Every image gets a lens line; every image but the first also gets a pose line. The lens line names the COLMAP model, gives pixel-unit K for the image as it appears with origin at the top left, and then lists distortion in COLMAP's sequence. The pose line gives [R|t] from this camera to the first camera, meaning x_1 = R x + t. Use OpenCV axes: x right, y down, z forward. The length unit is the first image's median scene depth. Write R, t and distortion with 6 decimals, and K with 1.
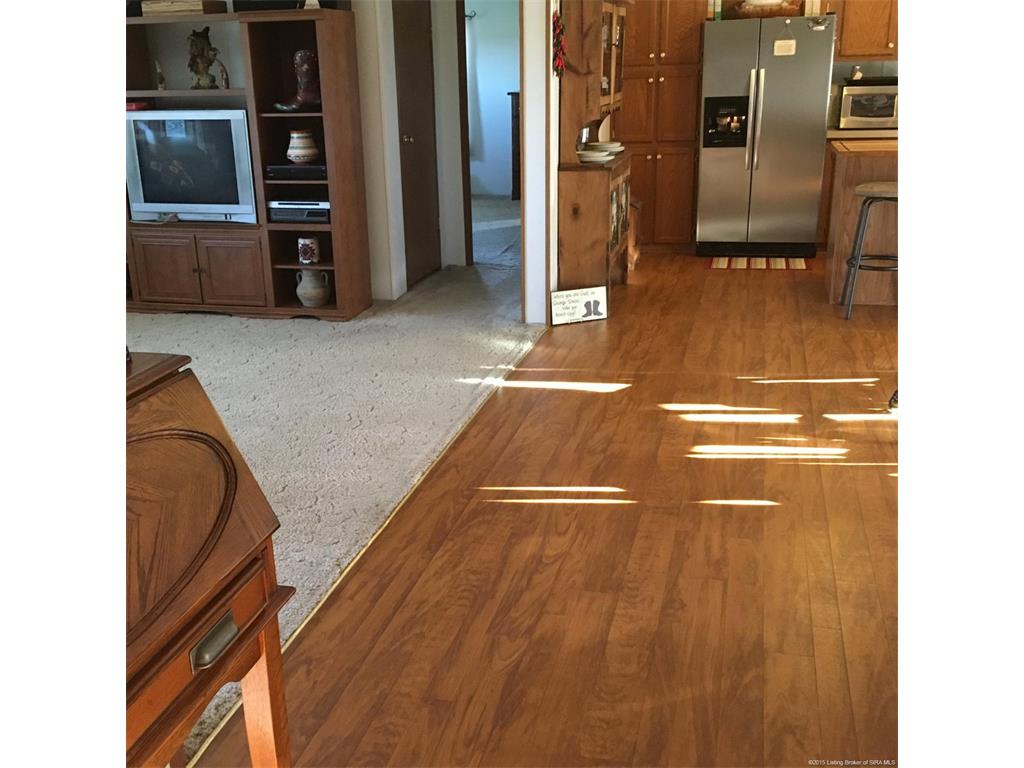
lens RADIAL K [[973.7, 0, 483.6], [0, 973.7, 399.1], [0, 0, 1]] dist [0.069288, -0.079521]
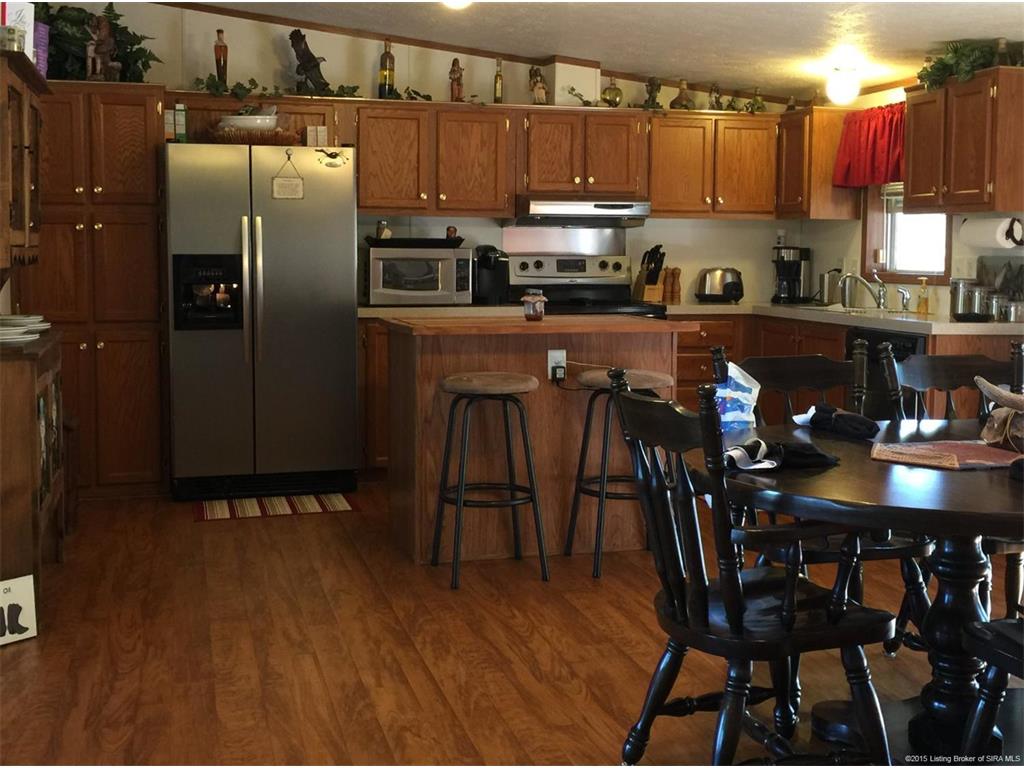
lens RADIAL K [[1259.2, 0, 521.7], [0, 1259.2, 326.0], [0, 0, 1]] dist [0.083950, -0.043353]
pose [[0.862207, 0.000312, 0.506555, 0.004479], [0.137013, 0.962582, -0.233804, -0.046317], [-0.487674, 0.270992, 0.829902, 0.261225]]
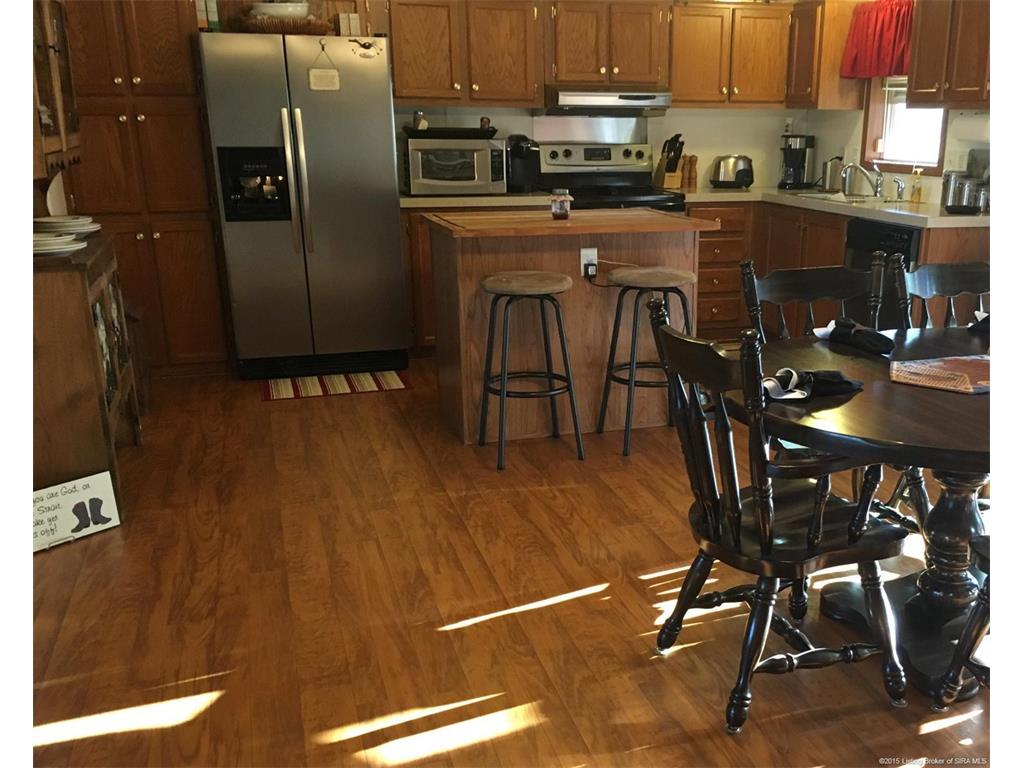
lens RADIAL K [[1053.6, 0, 618.2], [0, 1053.6, 457.1], [0, 0, 1]] dist [0.083288, -0.103859]
pose [[0.827344, -0.141516, 0.543576, 0.032816], [0.153836, 0.987828, 0.023028, -0.089198], [-0.540219, 0.064569, 0.839044, 0.310746]]
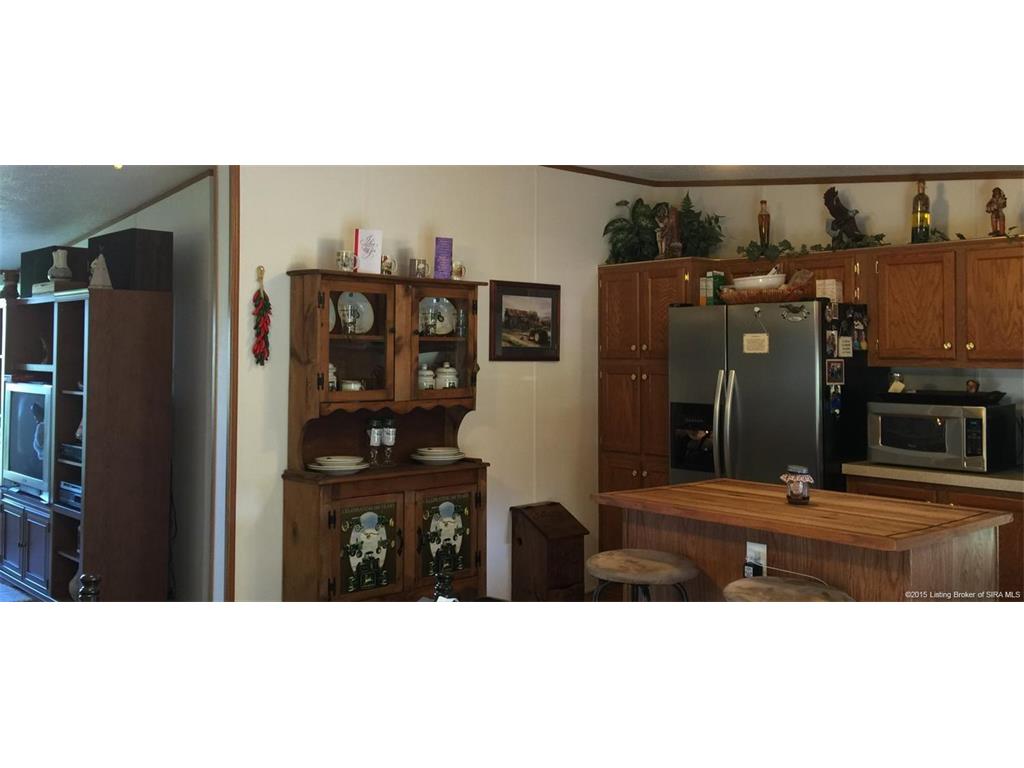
lens RADIAL K [[951.8, 0, 511.5], [0, 951.8, 333.9], [0, 0, 1]] dist [0.075957, 0.000991]
pose [[0.850826, 0.021780, -0.524996, 0.600710], [-0.197874, 0.938868, -0.281732, -0.153288], [0.486765, 0.343588, 0.803123, 0.409355]]
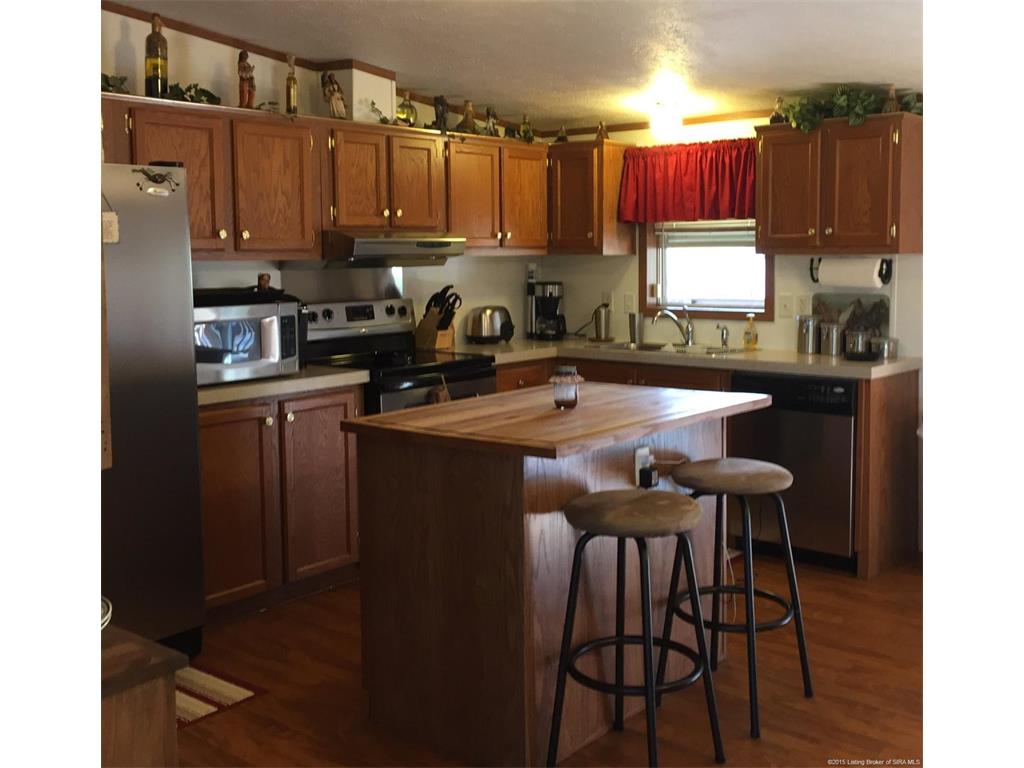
lens RADIAL K [[1038.1, 0, 538.9], [0, 1038.1, 346.4], [0, 0, 1]] dist [0.070021, 0.002116]
pose [[0.403070, -0.063580, 0.912958, -0.056356], [0.295867, 0.953066, -0.064251, -0.251829], [-0.866024, 0.296012, 0.402963, 0.759087]]
